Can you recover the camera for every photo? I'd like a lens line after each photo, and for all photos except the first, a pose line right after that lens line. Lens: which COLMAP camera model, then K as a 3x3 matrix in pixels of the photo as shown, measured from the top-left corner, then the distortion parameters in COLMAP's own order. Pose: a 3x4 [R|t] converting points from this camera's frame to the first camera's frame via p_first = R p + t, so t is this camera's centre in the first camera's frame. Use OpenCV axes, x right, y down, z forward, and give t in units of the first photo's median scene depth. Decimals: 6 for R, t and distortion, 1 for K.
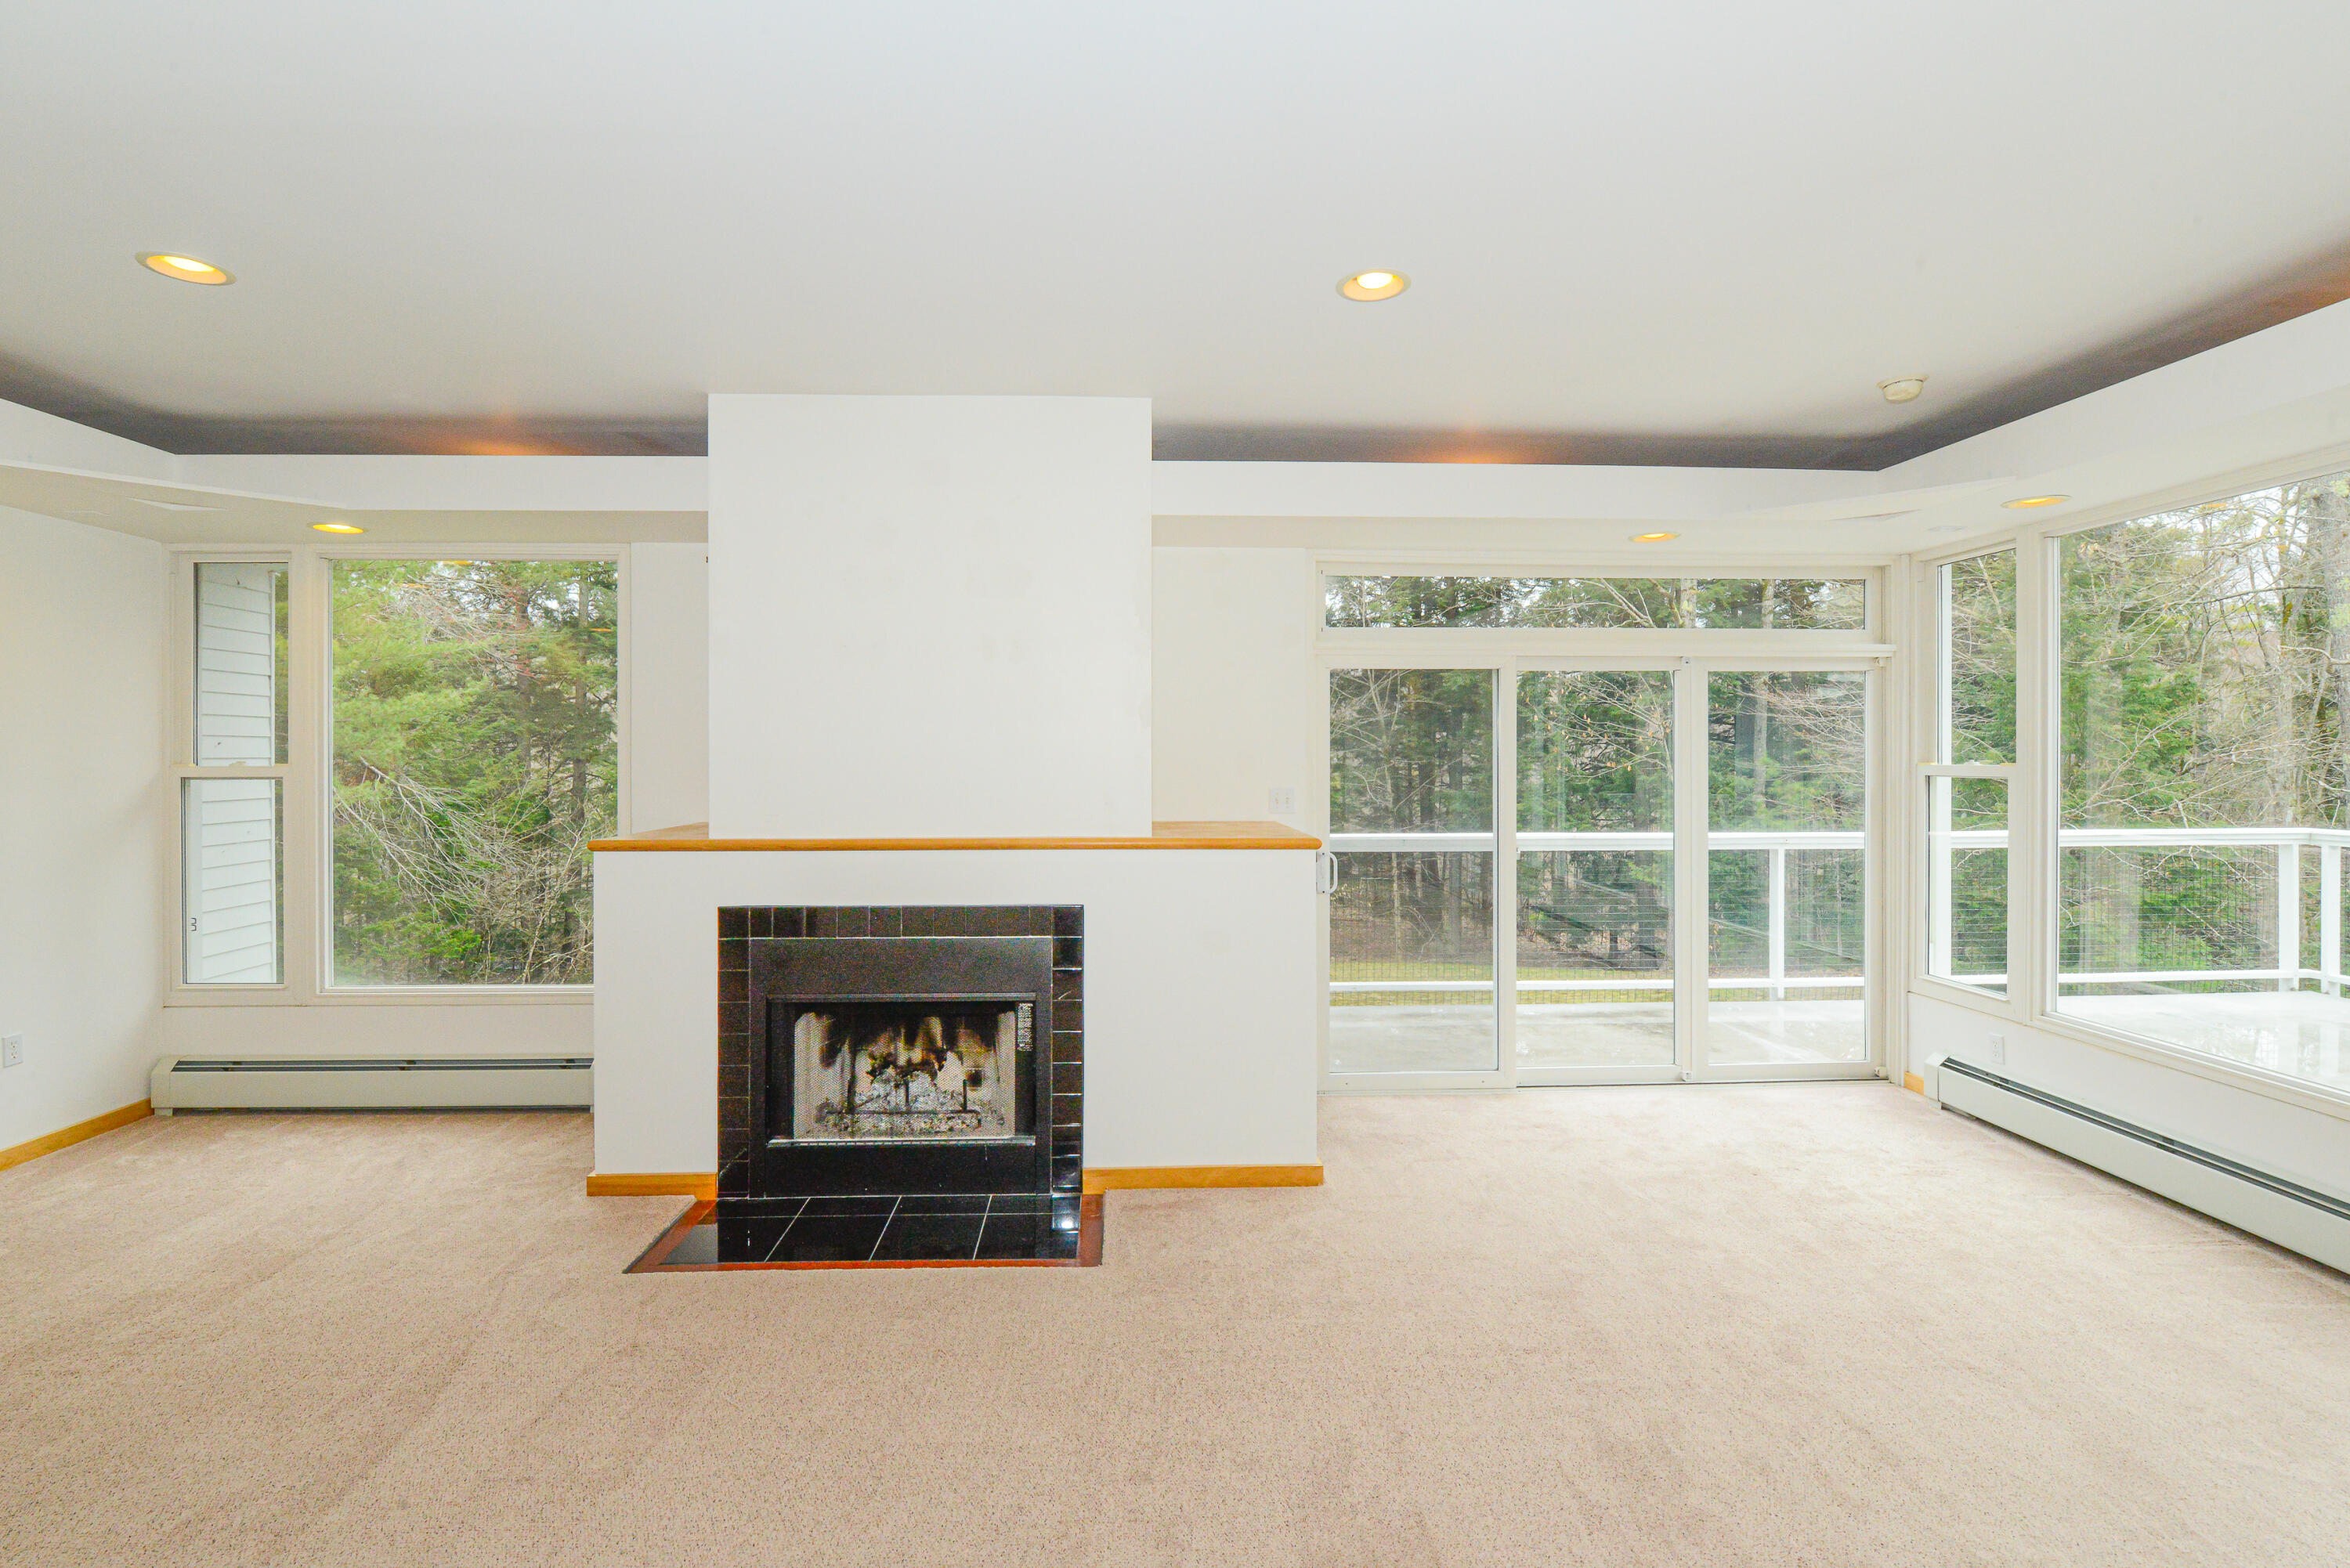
lens RADIAL K [[1086.6, 0, 1154.2], [0, 1086.6, 751.0], [0, 0, 1]] dist [-0.014009, -0.001956]
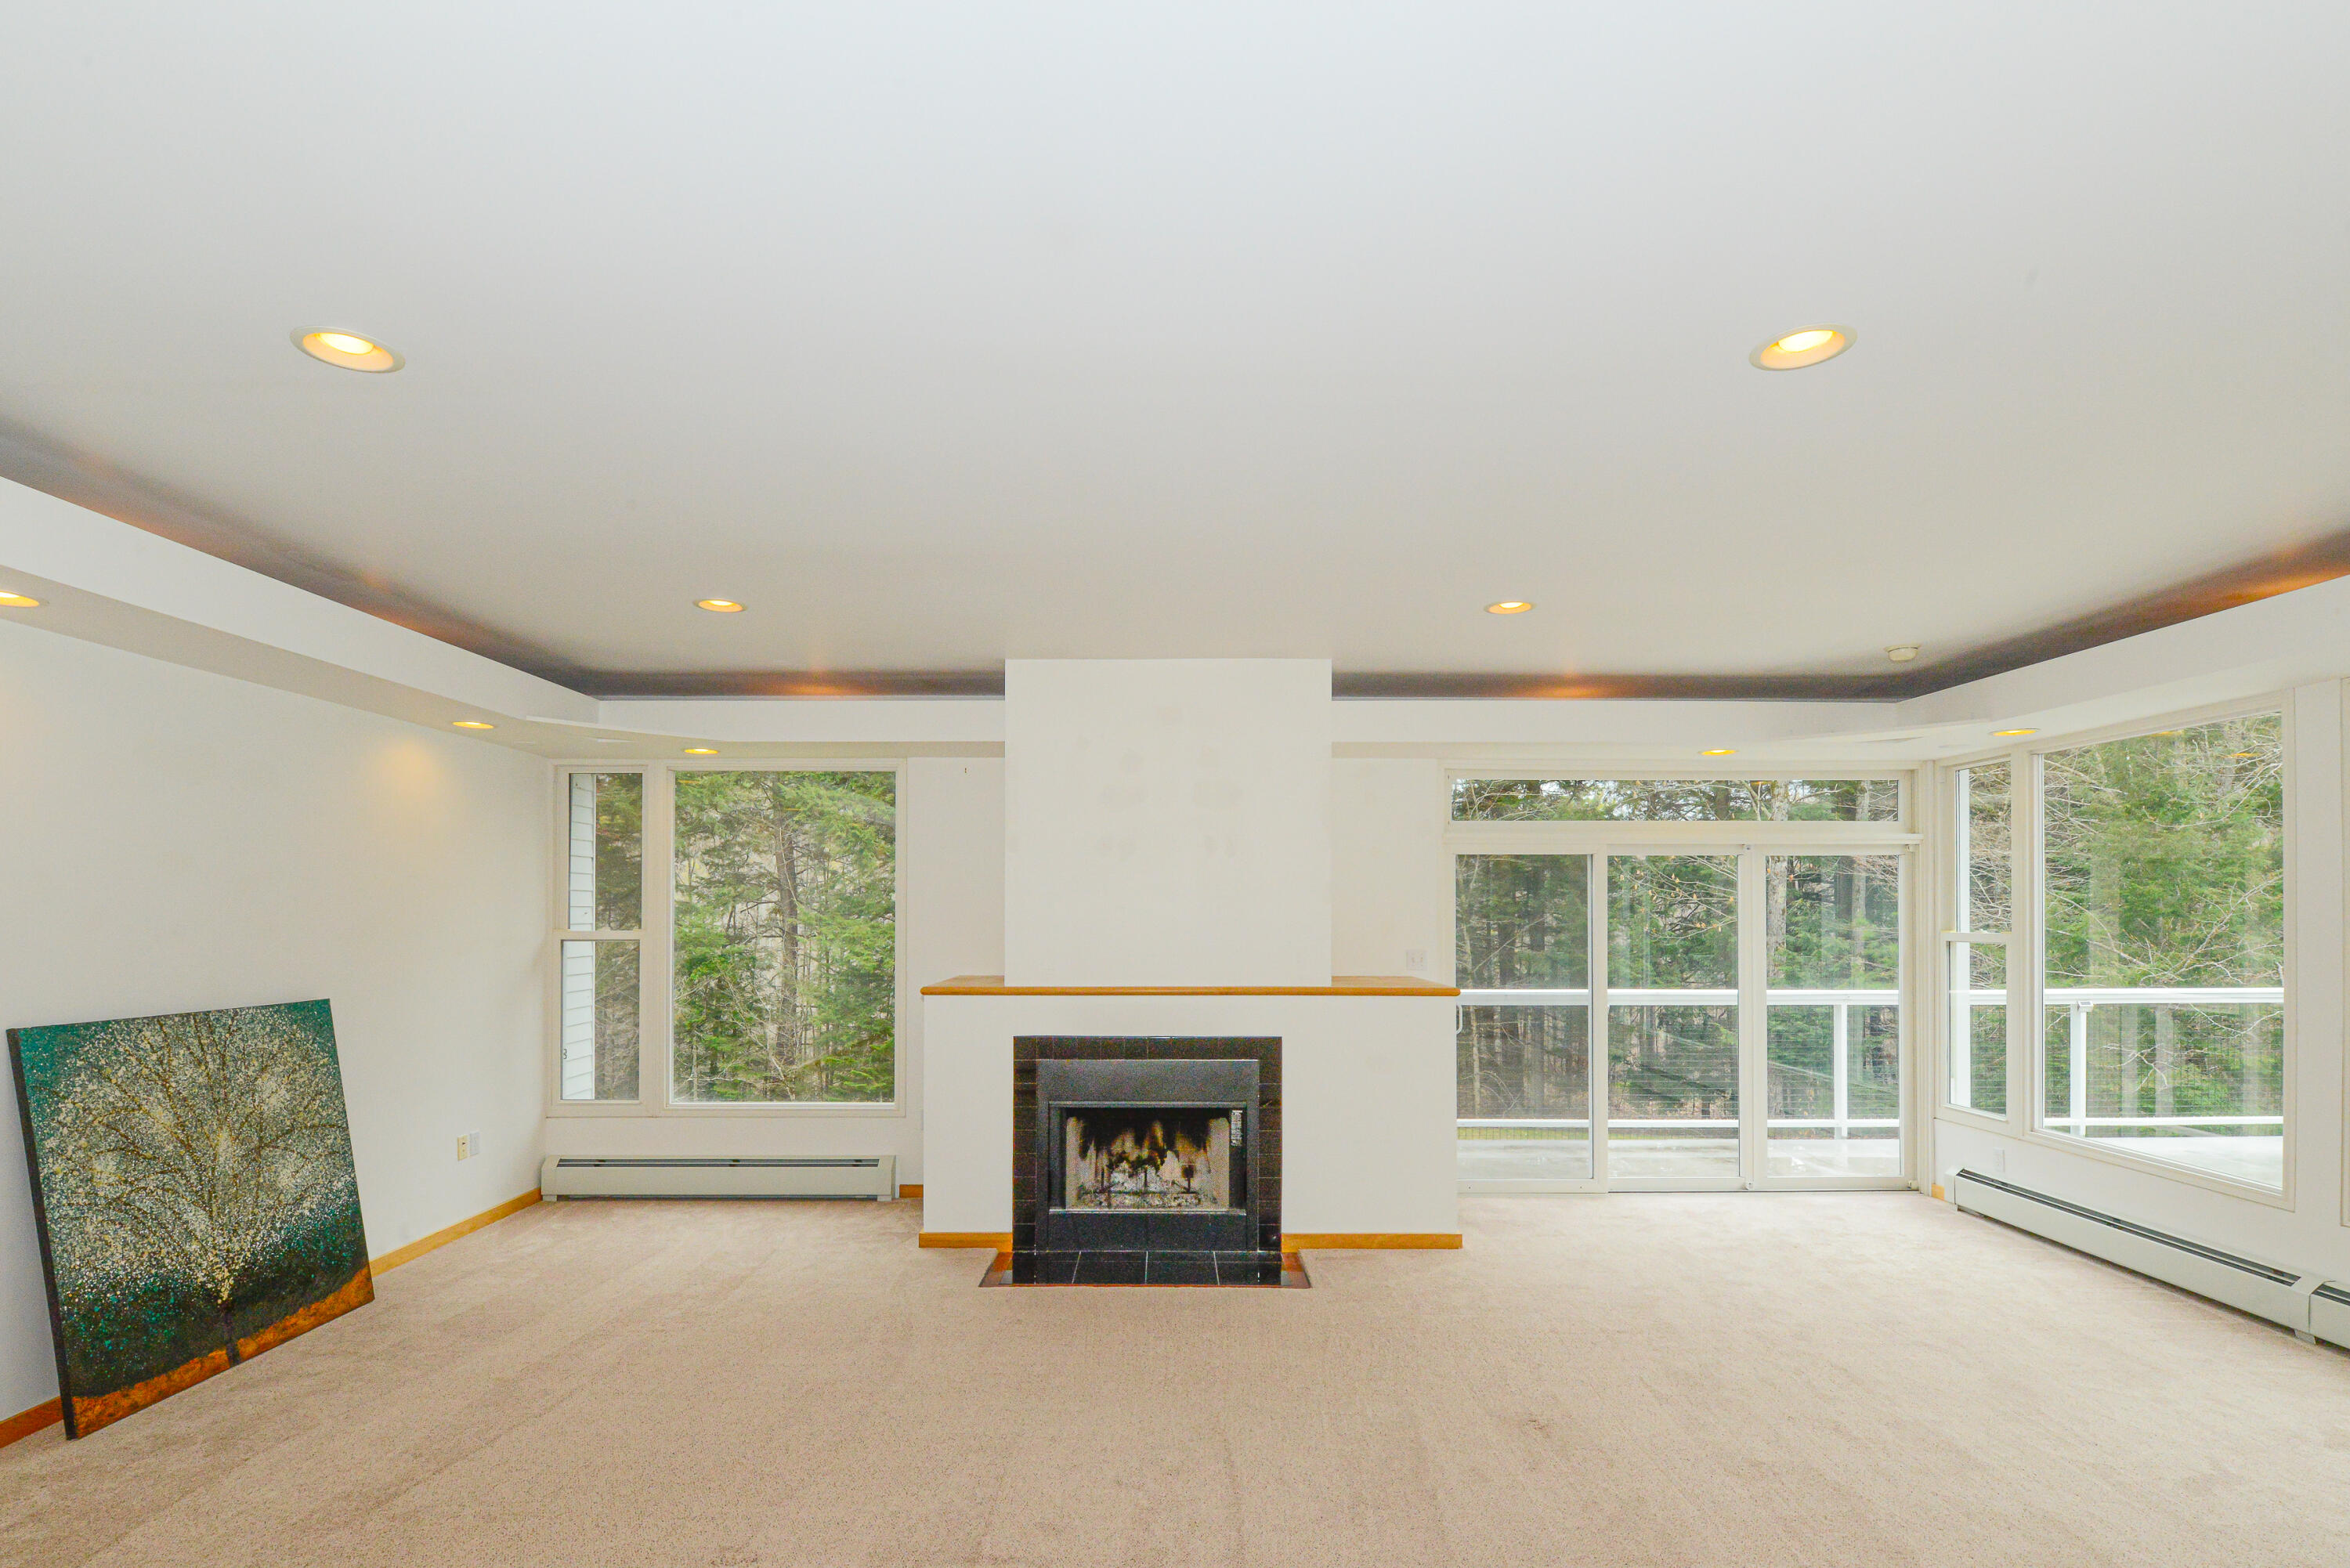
lens RADIAL K [[1086.6, 0, 1179.6], [0, 1086.6, 906.6], [0, 0, 1]] dist [-0.014009, -0.001956]
pose [[0.998759, 0.000526, -0.049794, -0.106709], [-0.000742, 0.999990, -0.004335, -0.011559], [0.049791, 0.004367, 0.998750, -0.298076]]
